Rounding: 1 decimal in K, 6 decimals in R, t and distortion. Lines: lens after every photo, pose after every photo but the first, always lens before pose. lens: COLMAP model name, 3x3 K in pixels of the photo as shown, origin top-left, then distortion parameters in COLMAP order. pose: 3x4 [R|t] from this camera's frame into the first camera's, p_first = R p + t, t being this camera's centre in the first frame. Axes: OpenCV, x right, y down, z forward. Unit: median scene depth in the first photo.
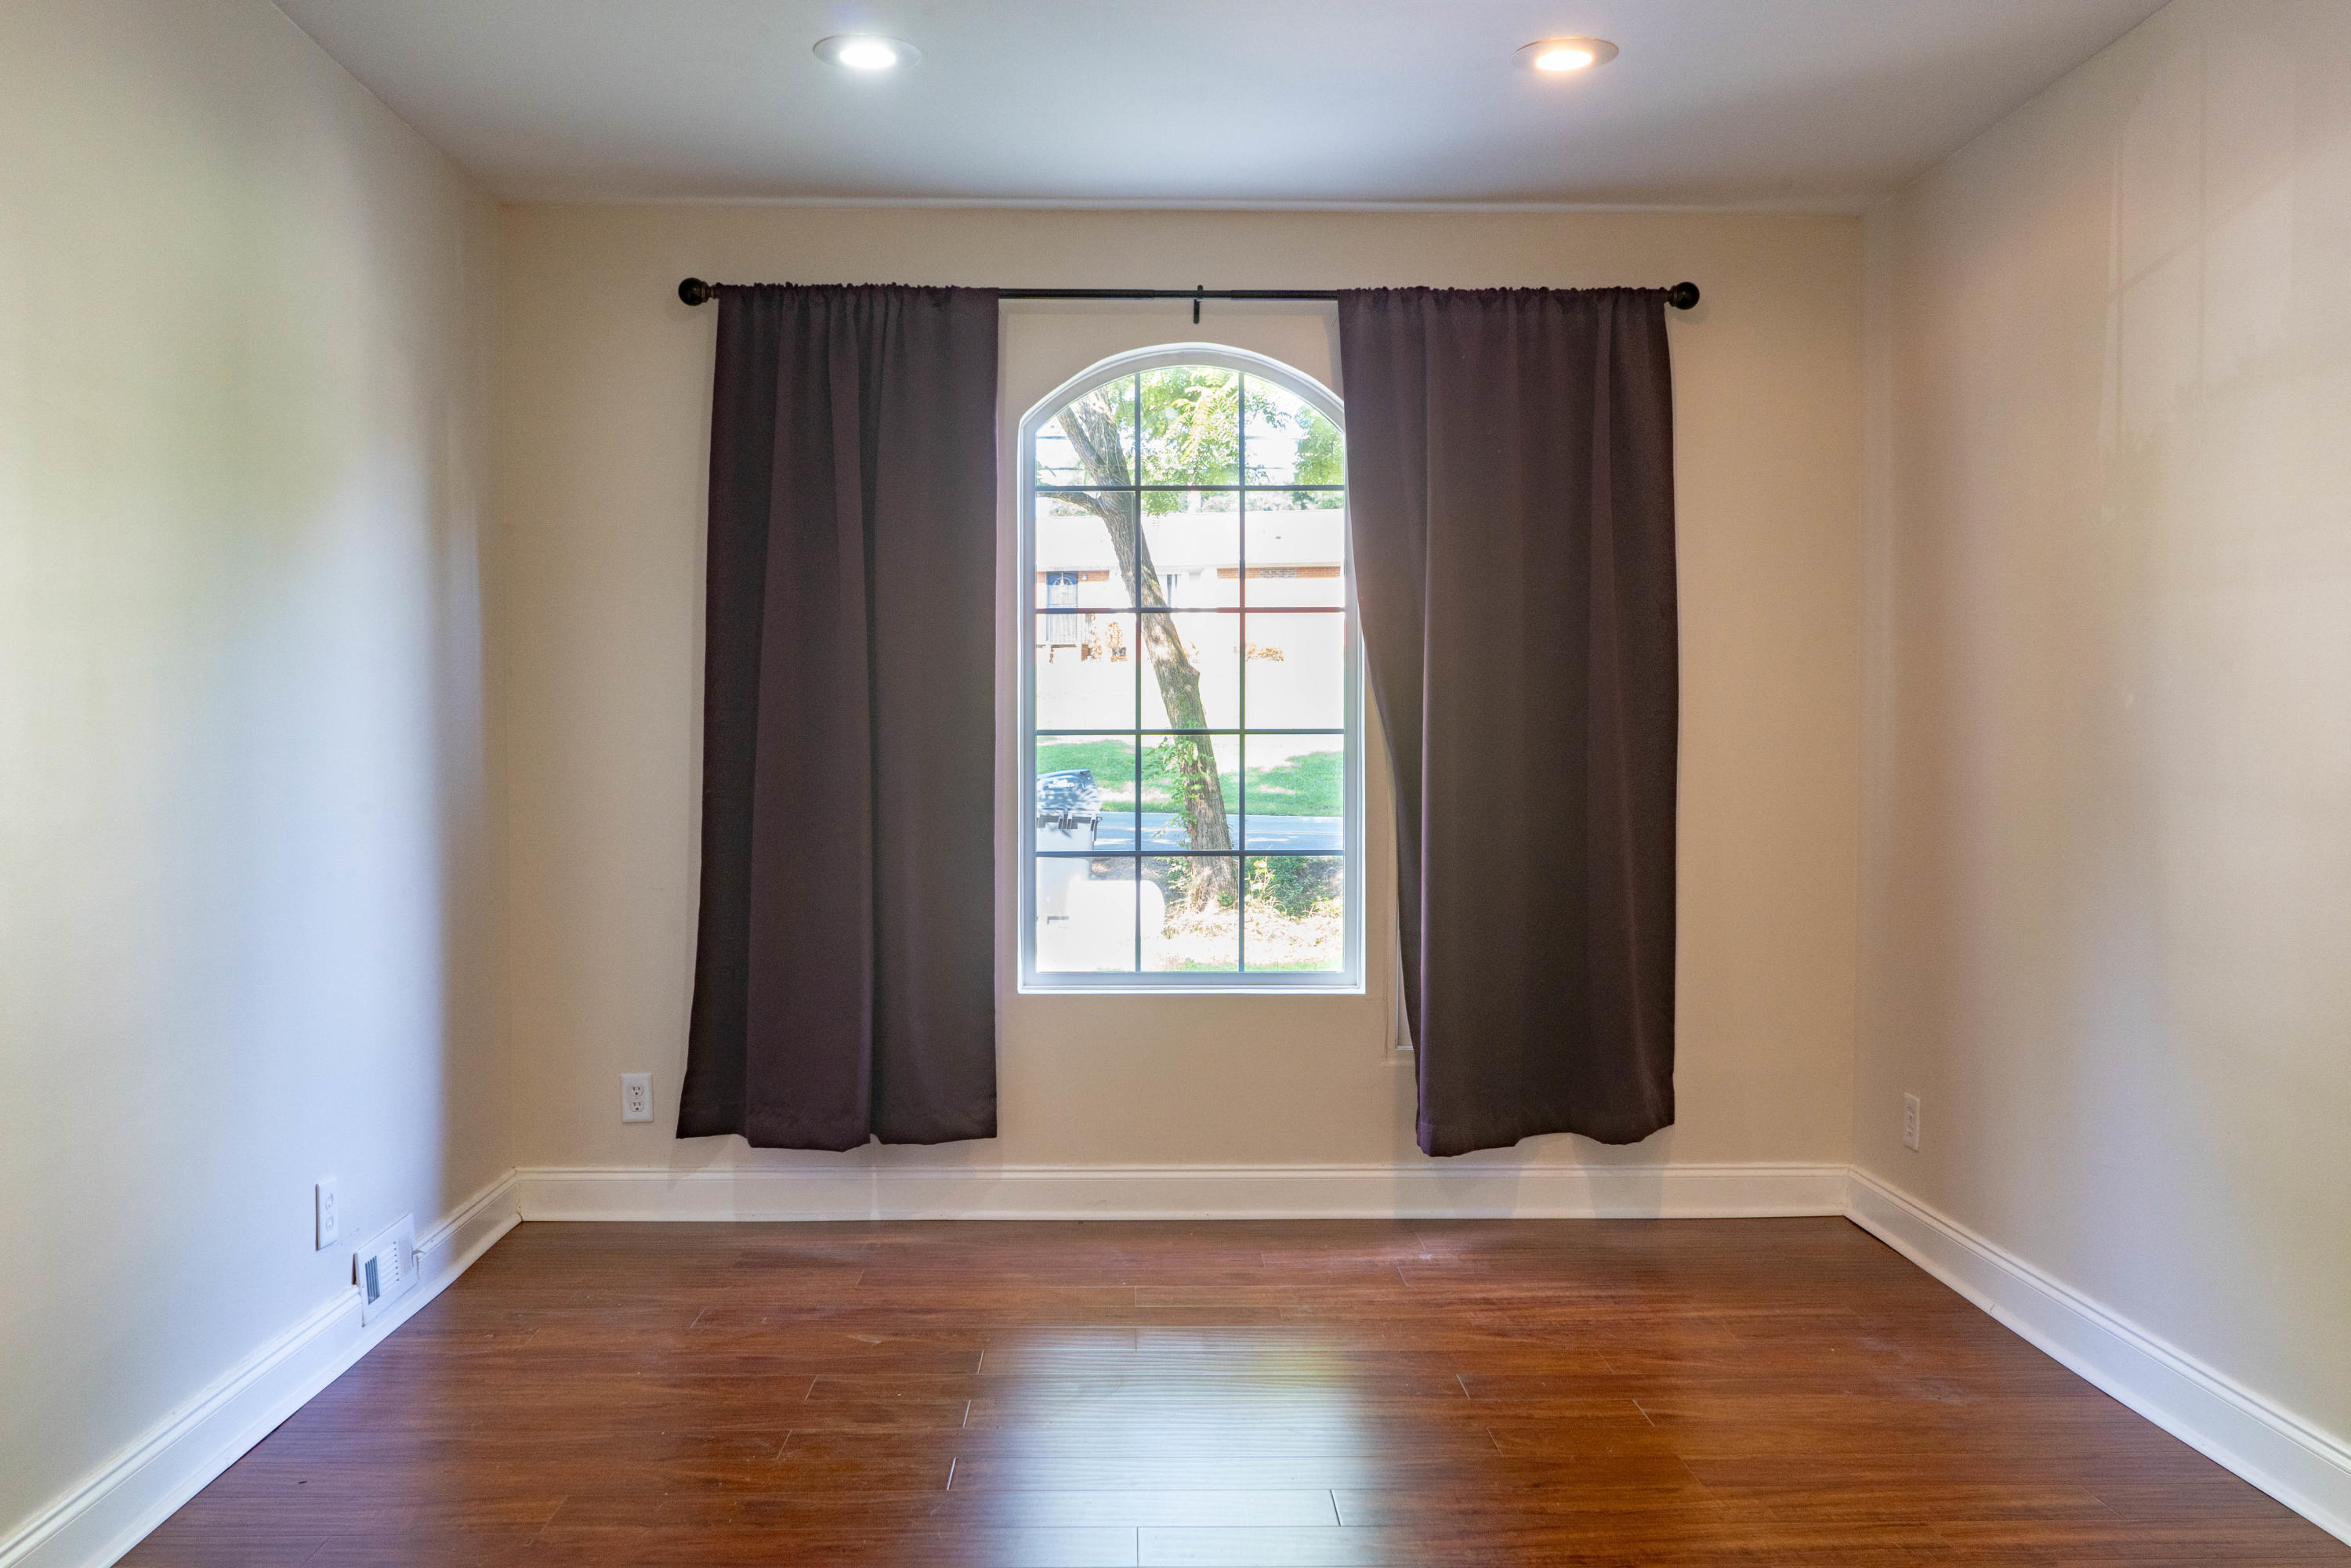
lens RADIAL K [[1890.1, 0, 1176.3], [0, 1890.1, 777.4], [0, 0, 1]] dist [-0.005295, 0.001117]
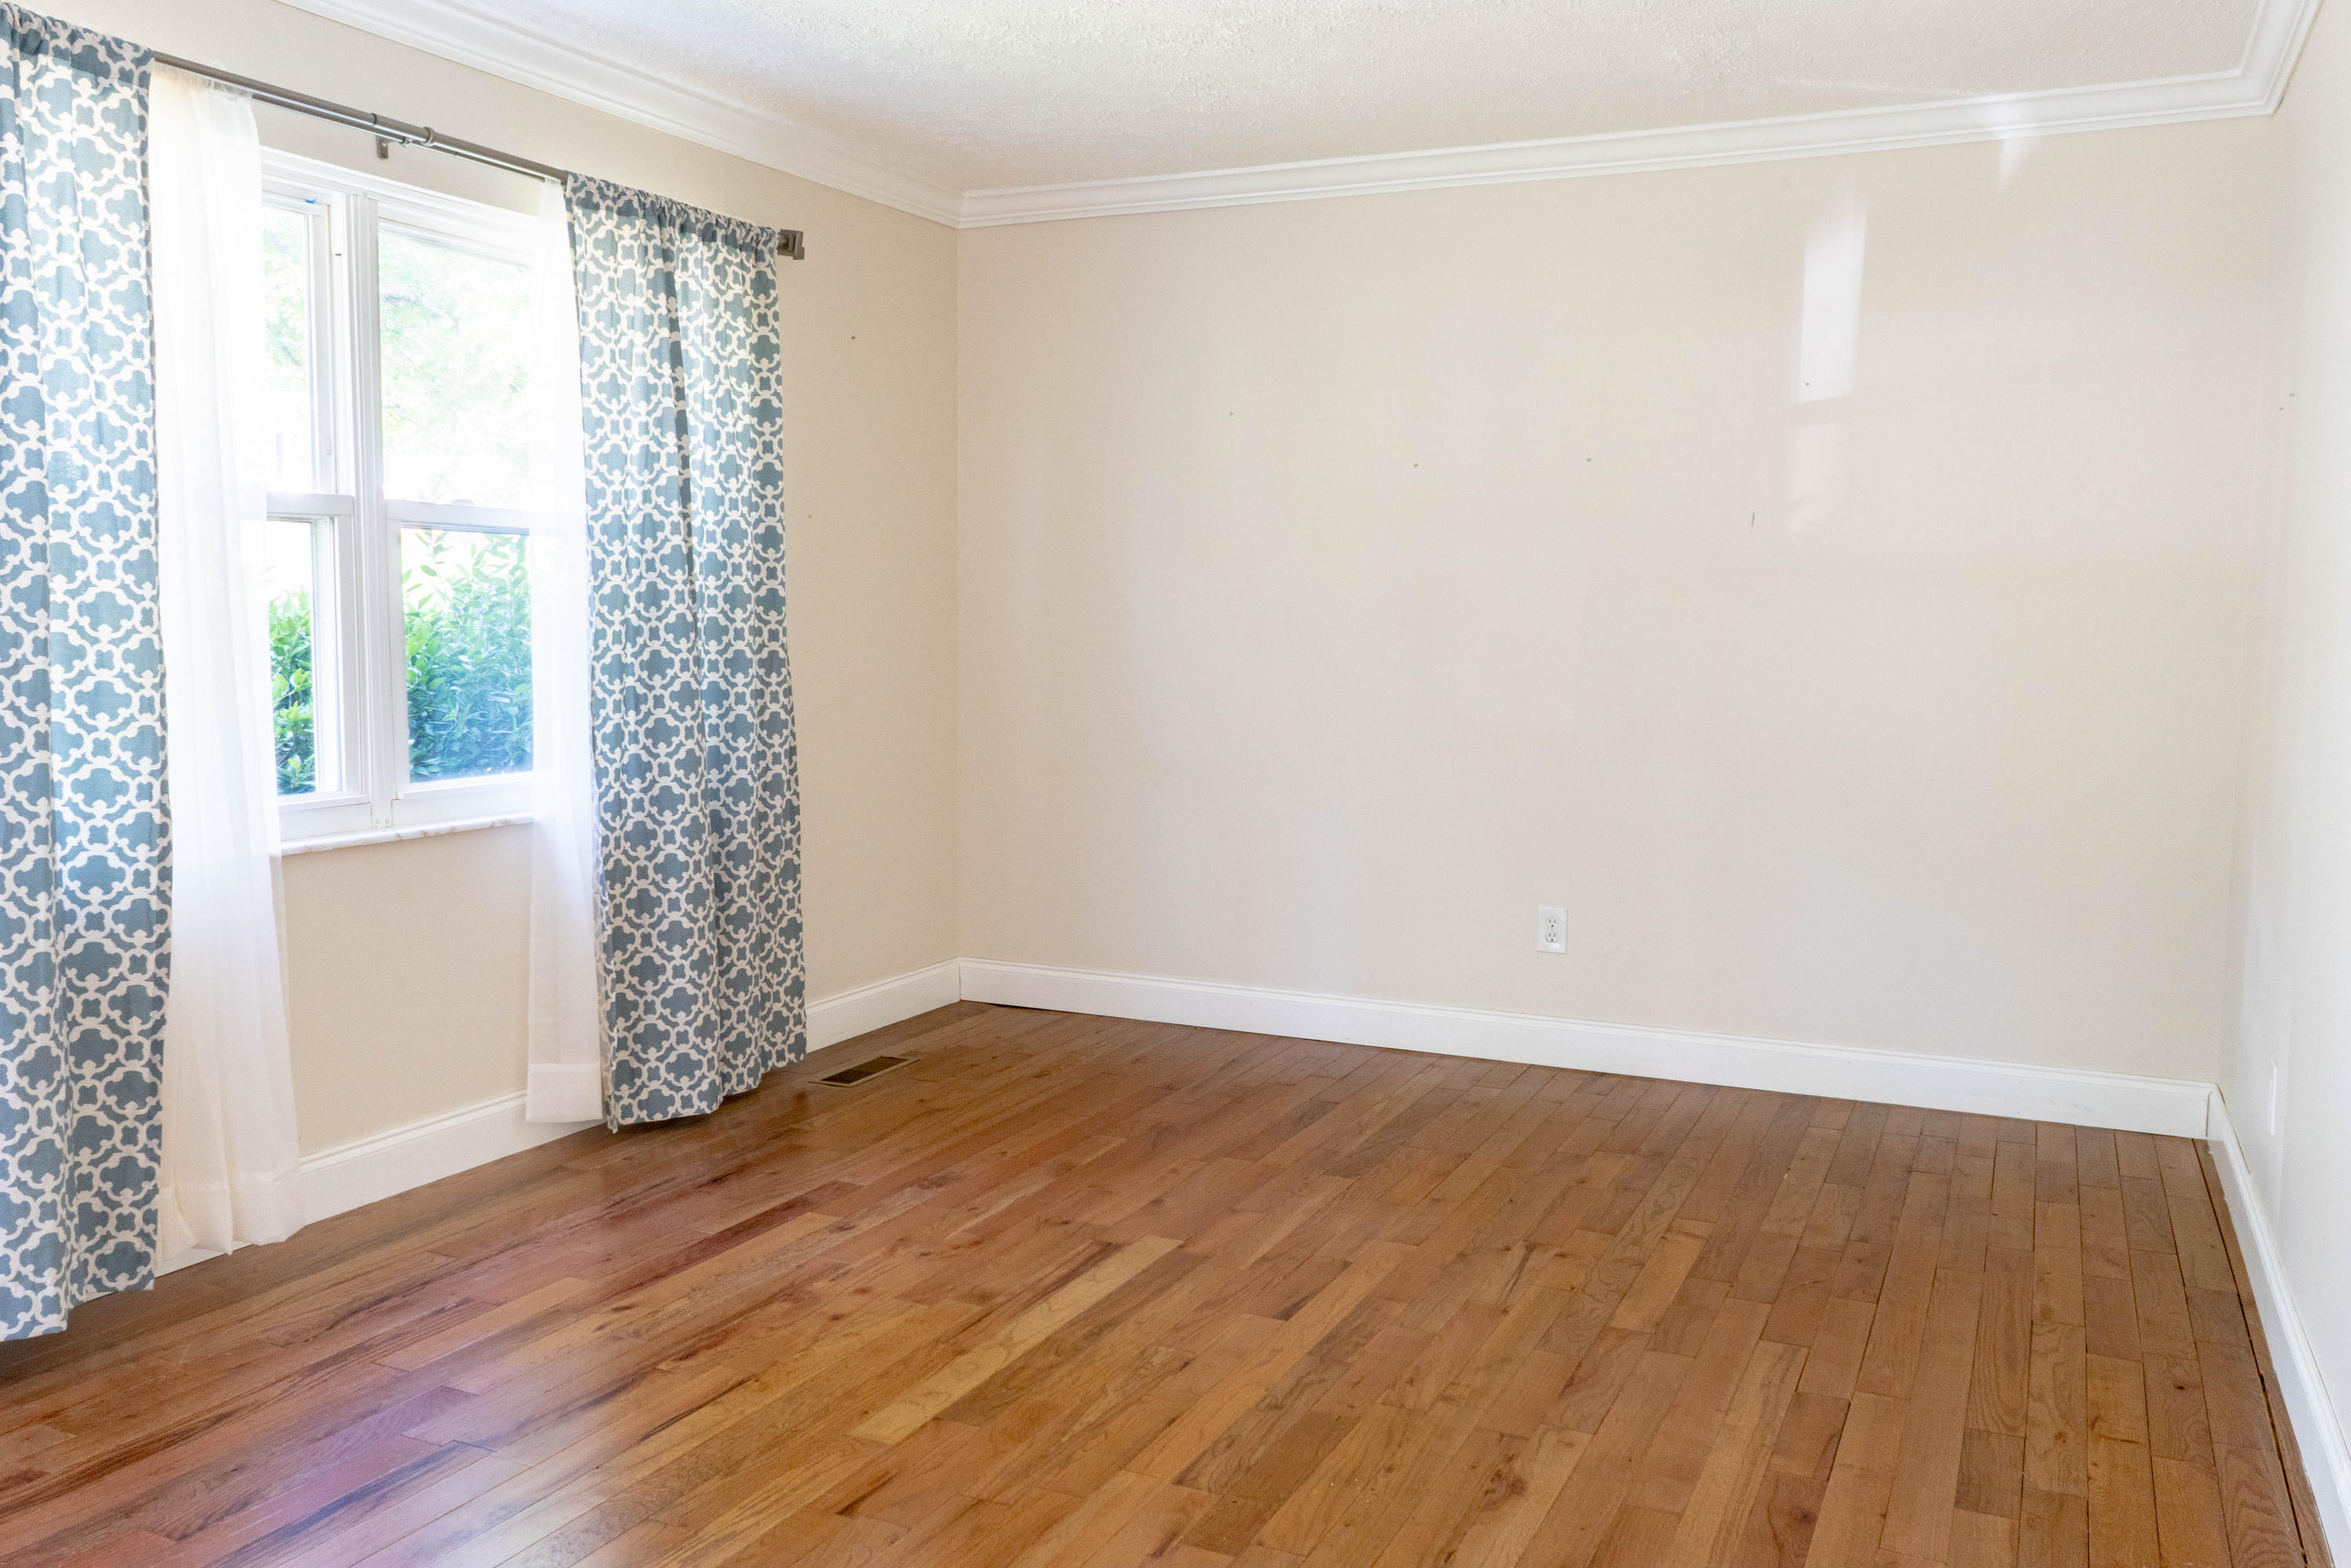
lens RADIAL K [[1890.1, 0, 1176.3], [0, 1890.1, 777.4], [0, 0, 1]] dist [-0.005295, 0.001117]
pose [[0.436008, -0.077518, 0.896598, -0.596391], [0.009644, 0.996629, 0.081477, -0.034574], [-0.899891, -0.026878, 0.435286, 0.306297]]
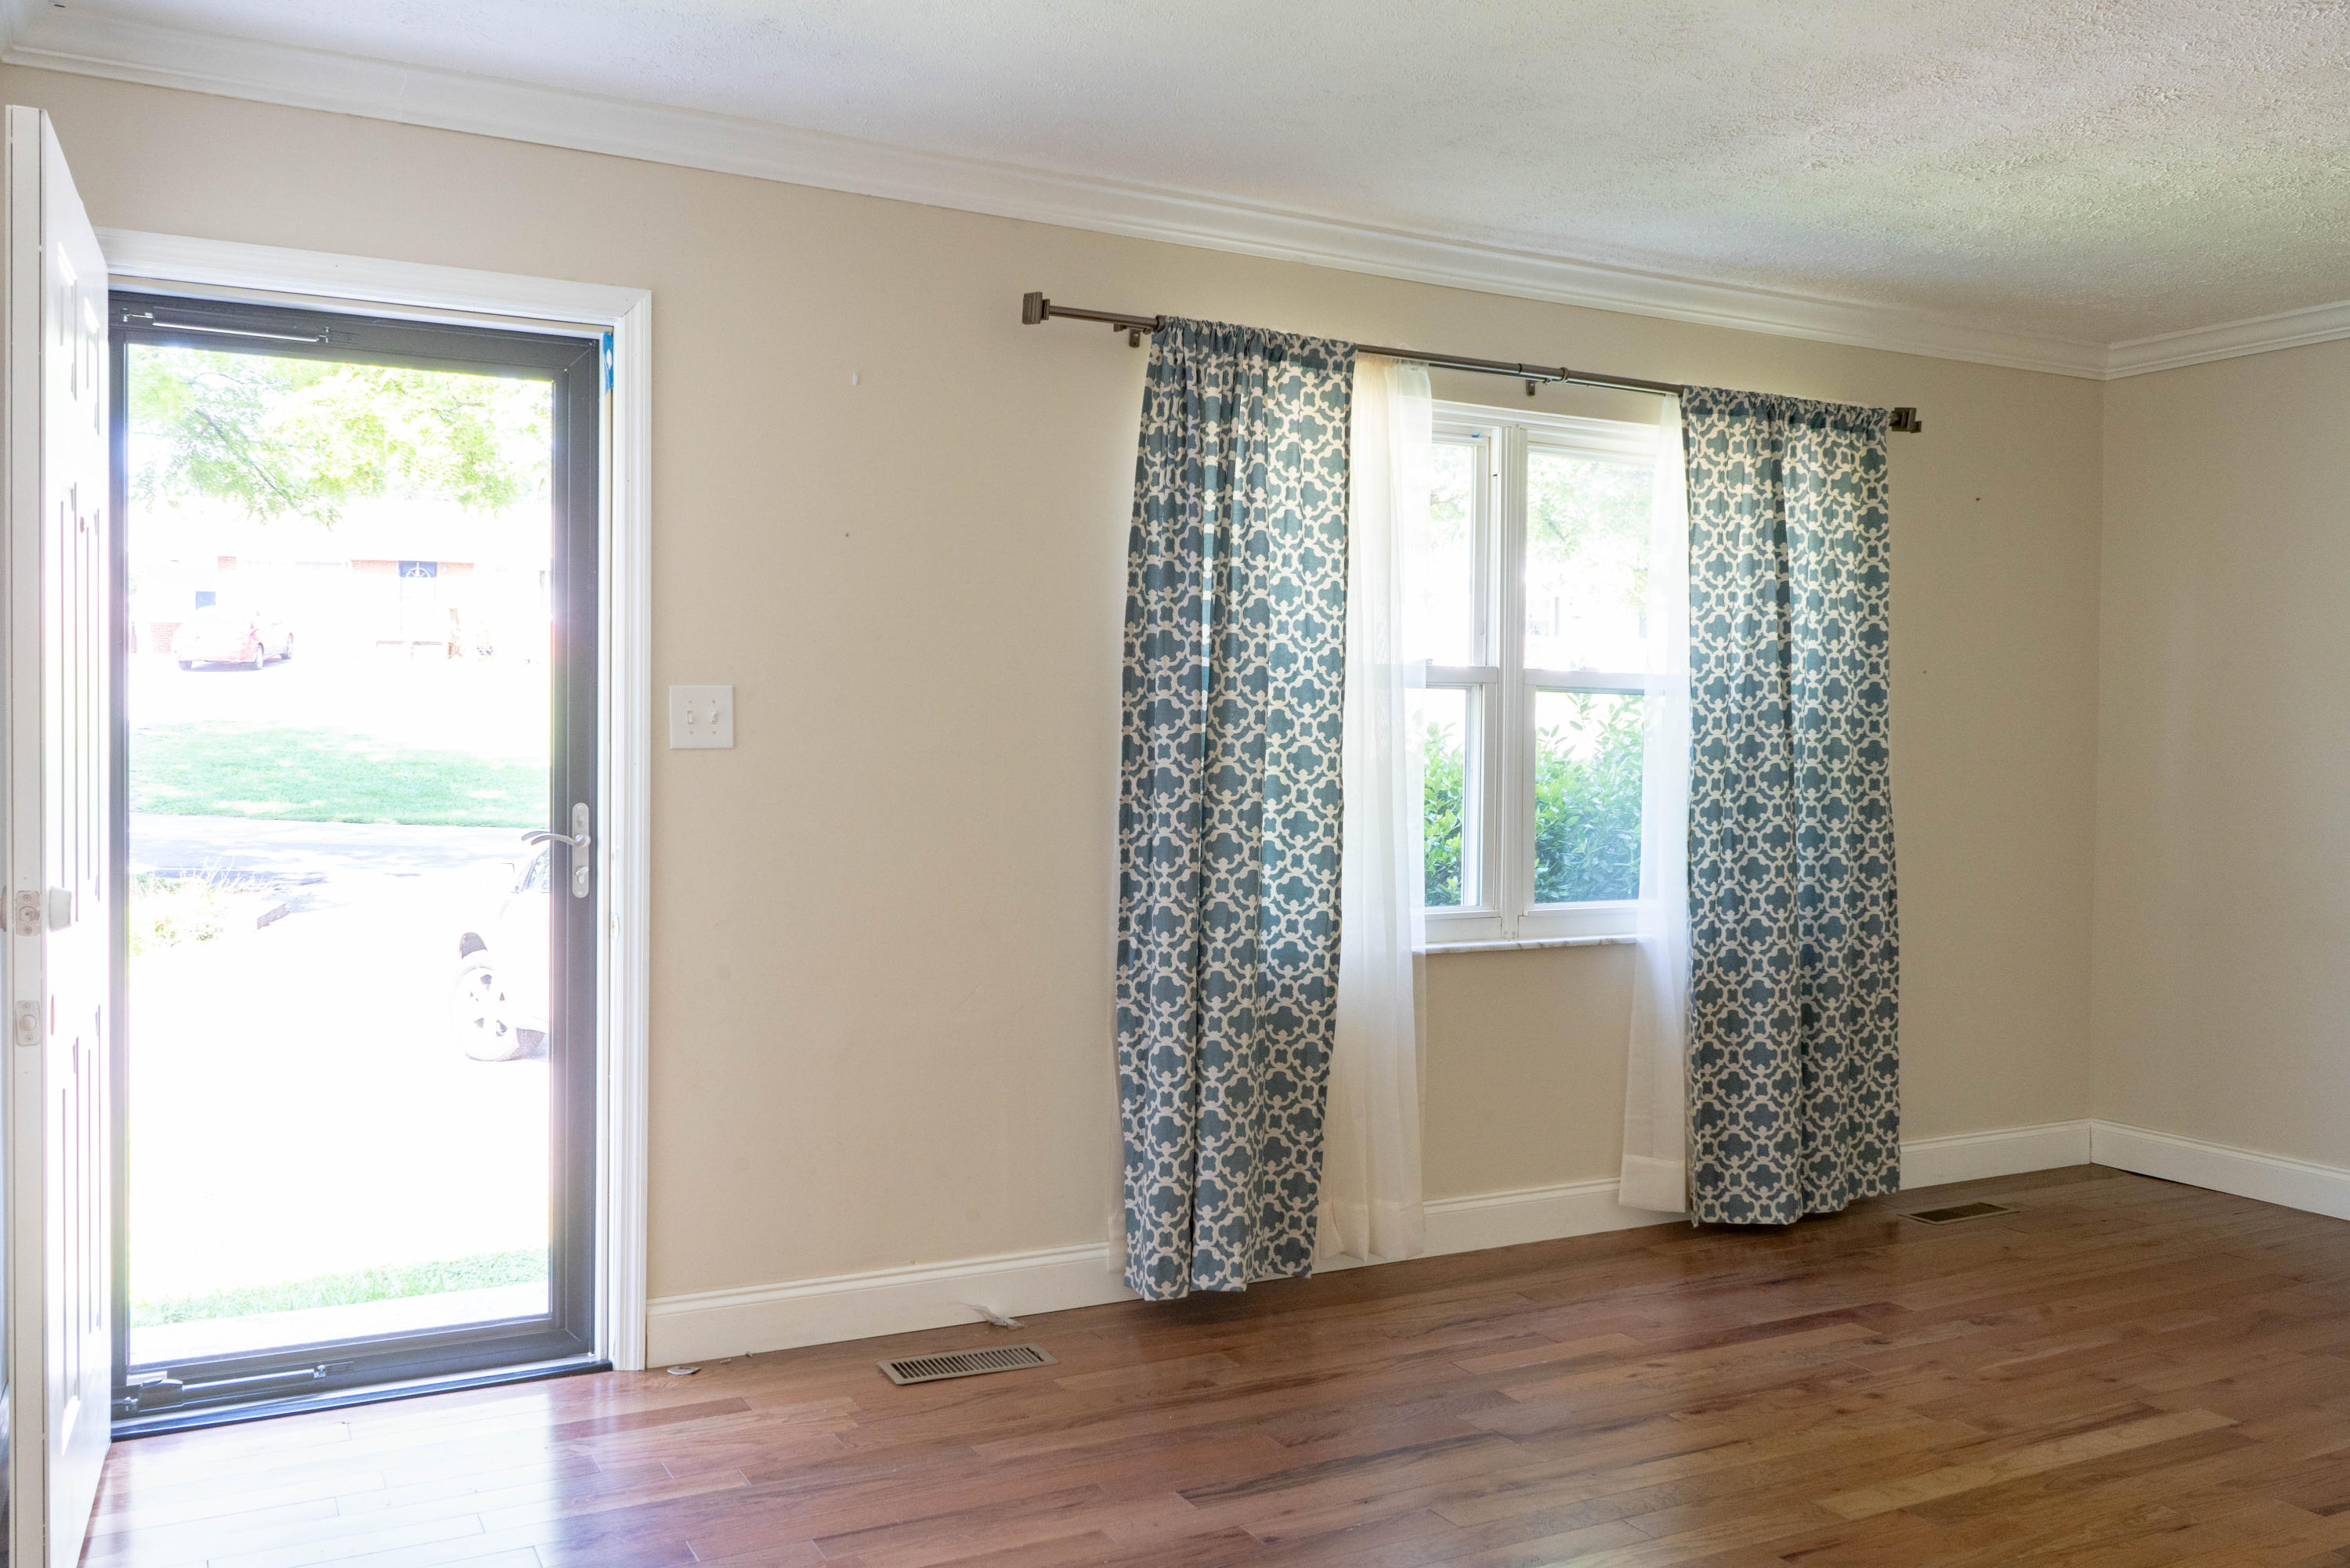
lens RADIAL K [[1889.3, 0, 1175.8], [0, 1889.3, 777.4], [0, 0, 1]] dist [-0.005295, 0.001117]
pose [[0.887413, 0.000240, 0.460975, -0.627068], [-0.001256, 0.999997, 0.001898, -0.035582], [-0.460974, -0.002263, 0.887411, 0.170017]]
